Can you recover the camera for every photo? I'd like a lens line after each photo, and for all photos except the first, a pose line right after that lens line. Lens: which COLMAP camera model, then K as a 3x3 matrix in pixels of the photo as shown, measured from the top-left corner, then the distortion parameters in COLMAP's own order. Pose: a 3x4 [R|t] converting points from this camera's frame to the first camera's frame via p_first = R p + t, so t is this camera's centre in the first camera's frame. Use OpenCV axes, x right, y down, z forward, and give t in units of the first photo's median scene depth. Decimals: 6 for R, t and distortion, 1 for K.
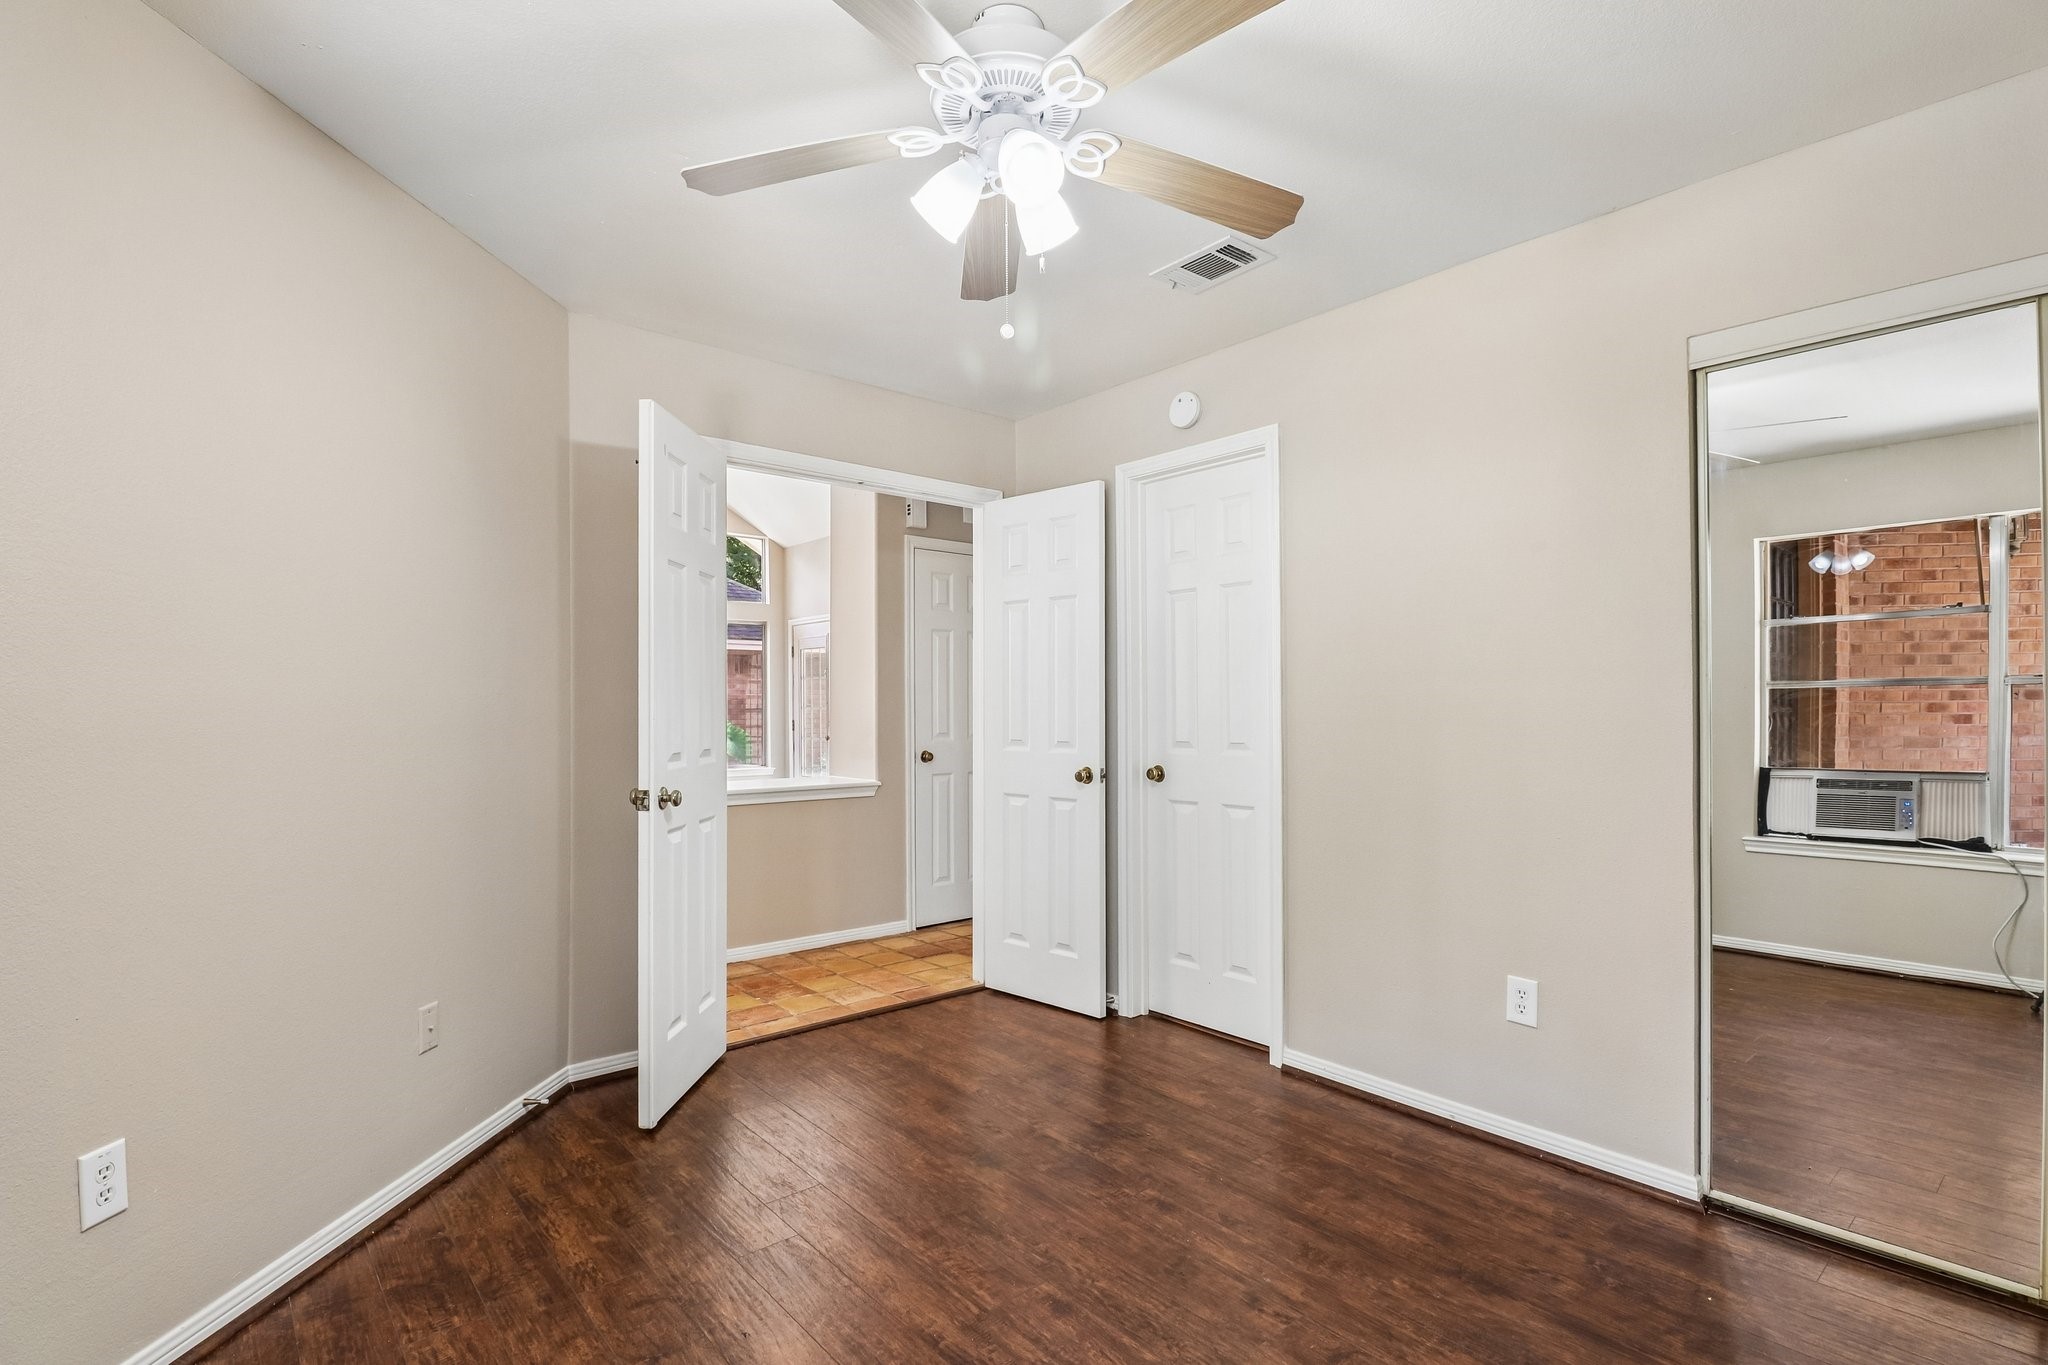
lens RADIAL K [[965.9, 0, 1023.1], [0, 965.9, 677.4], [0, 0, 1]] dist [0.000568, -0.013177]
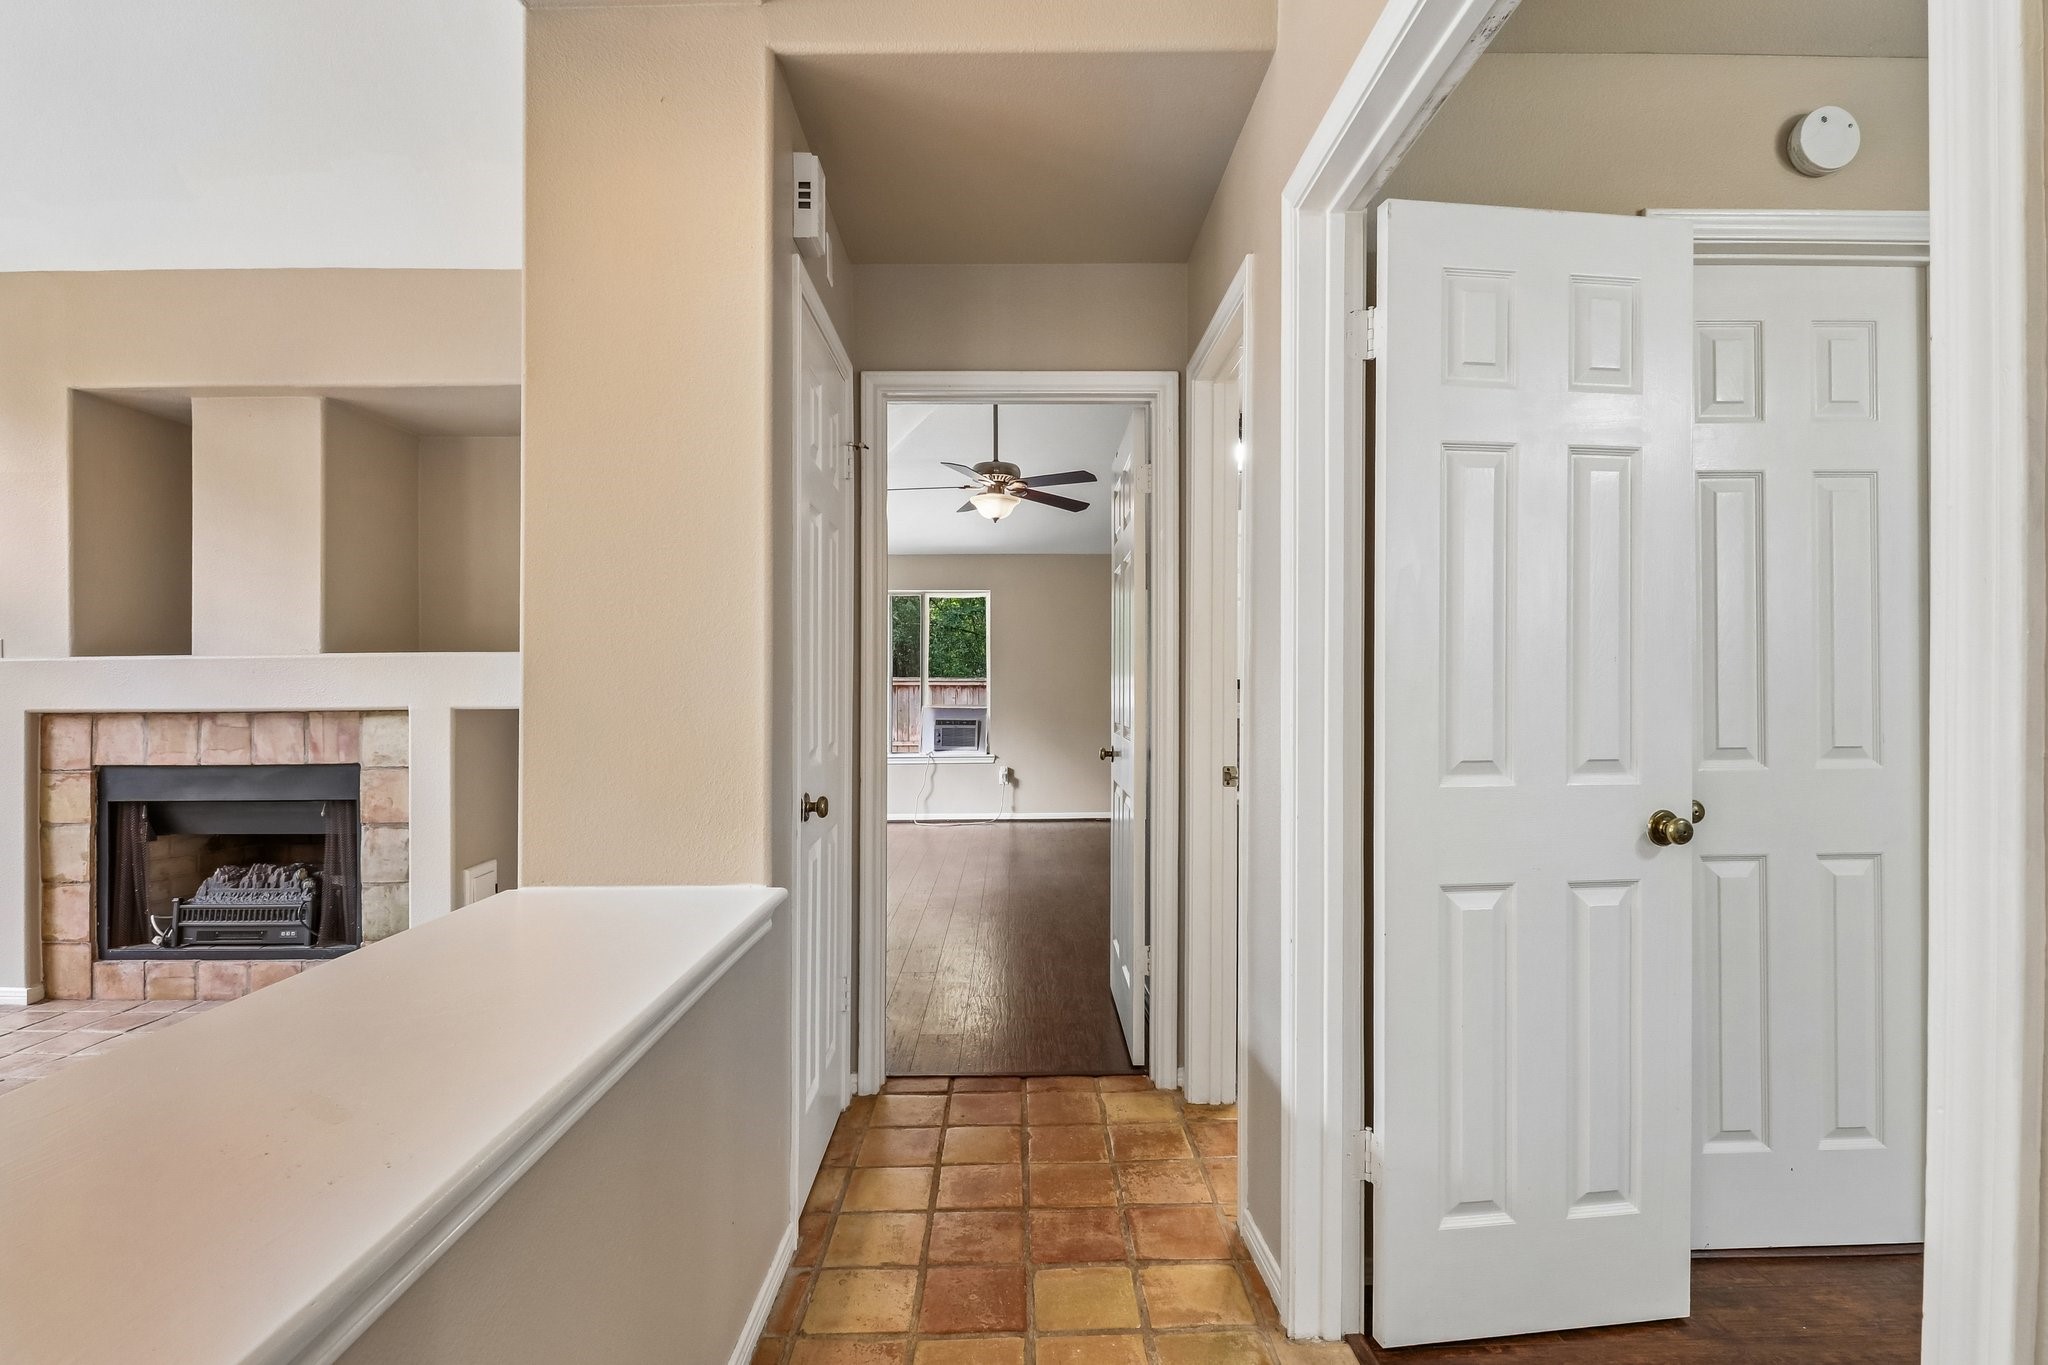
lens RADIAL K [[969.9, 0, 993.9], [0, 969.9, 667.7], [0, 0, 1]] dist [0.000539, -0.014747]
pose [[0.659985, 0.011858, 0.751185, -0.503622], [-0.015799, 0.999873, -0.001902, 0.027333], [-0.751113, -0.010613, 0.660088, 0.909948]]
